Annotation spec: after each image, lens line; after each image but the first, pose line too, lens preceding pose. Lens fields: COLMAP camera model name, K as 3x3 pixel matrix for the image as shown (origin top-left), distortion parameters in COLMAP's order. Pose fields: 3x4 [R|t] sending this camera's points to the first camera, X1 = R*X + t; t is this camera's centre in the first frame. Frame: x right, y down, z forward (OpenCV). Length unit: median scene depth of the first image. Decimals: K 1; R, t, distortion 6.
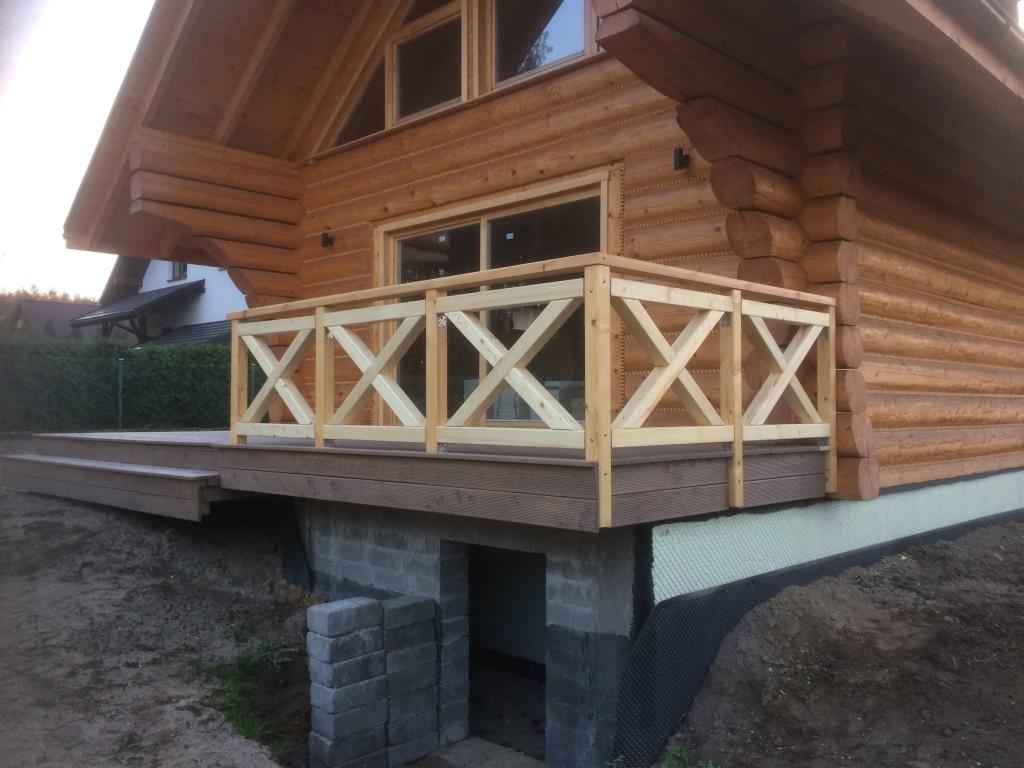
lens RADIAL K [[872.0, 0, 507.1], [0, 872.0, 381.6], [0, 0, 1]] dist [0.067250, -0.082172]
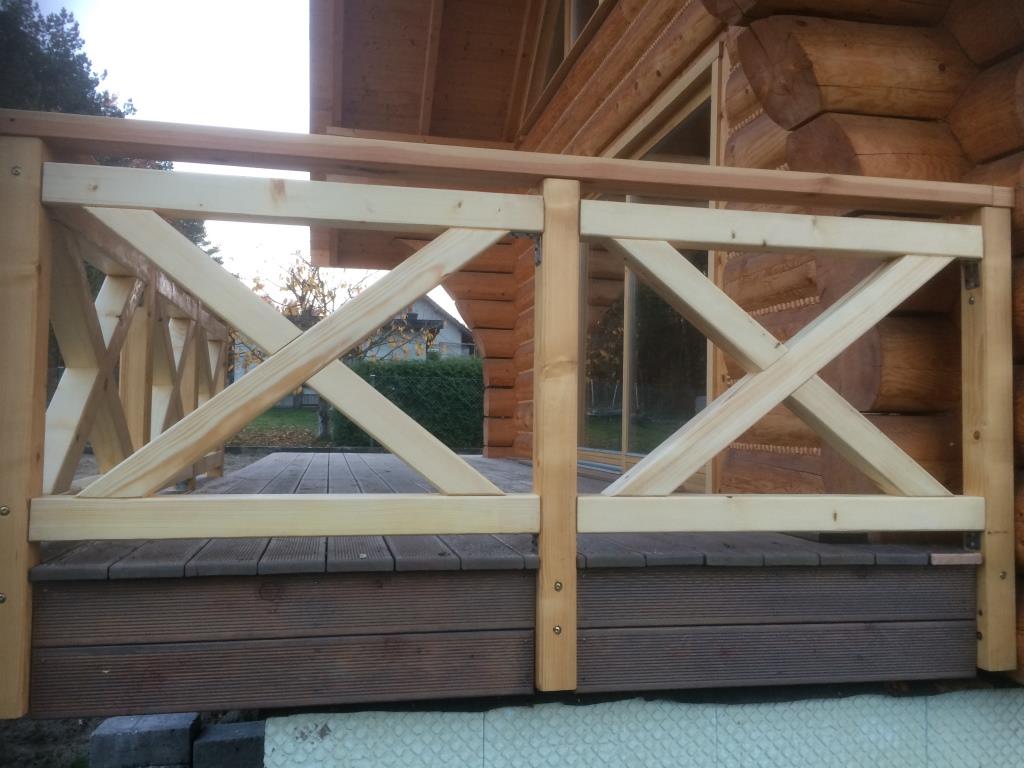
lens RADIAL K [[872.0, 0, 507.1], [0, 872.0, 381.6], [0, 0, 1]] dist [0.067250, -0.082172]
pose [[0.832144, -0.014055, -0.554381, 0.415886], [0.001446, 0.999730, -0.023176, 0.004024], [0.554558, 0.018484, 0.831940, 0.550670]]
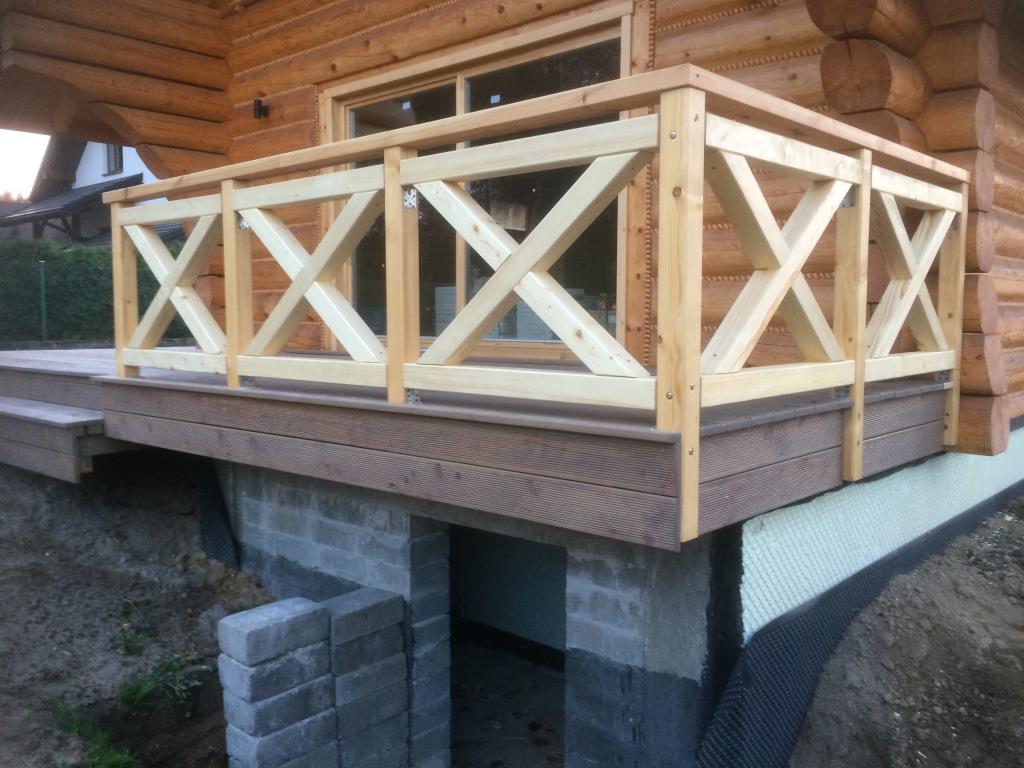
lens RADIAL K [[875.9, 0, 506.9], [0, 875.9, 377.6], [0, 0, 1]] dist [0.080995, -0.097726]
pose [[0.999247, -0.003612, 0.038630, -0.025146], [-0.000375, 0.994711, 0.102711, -0.004192], [-0.038797, -0.102648, 0.993961, 0.299545]]
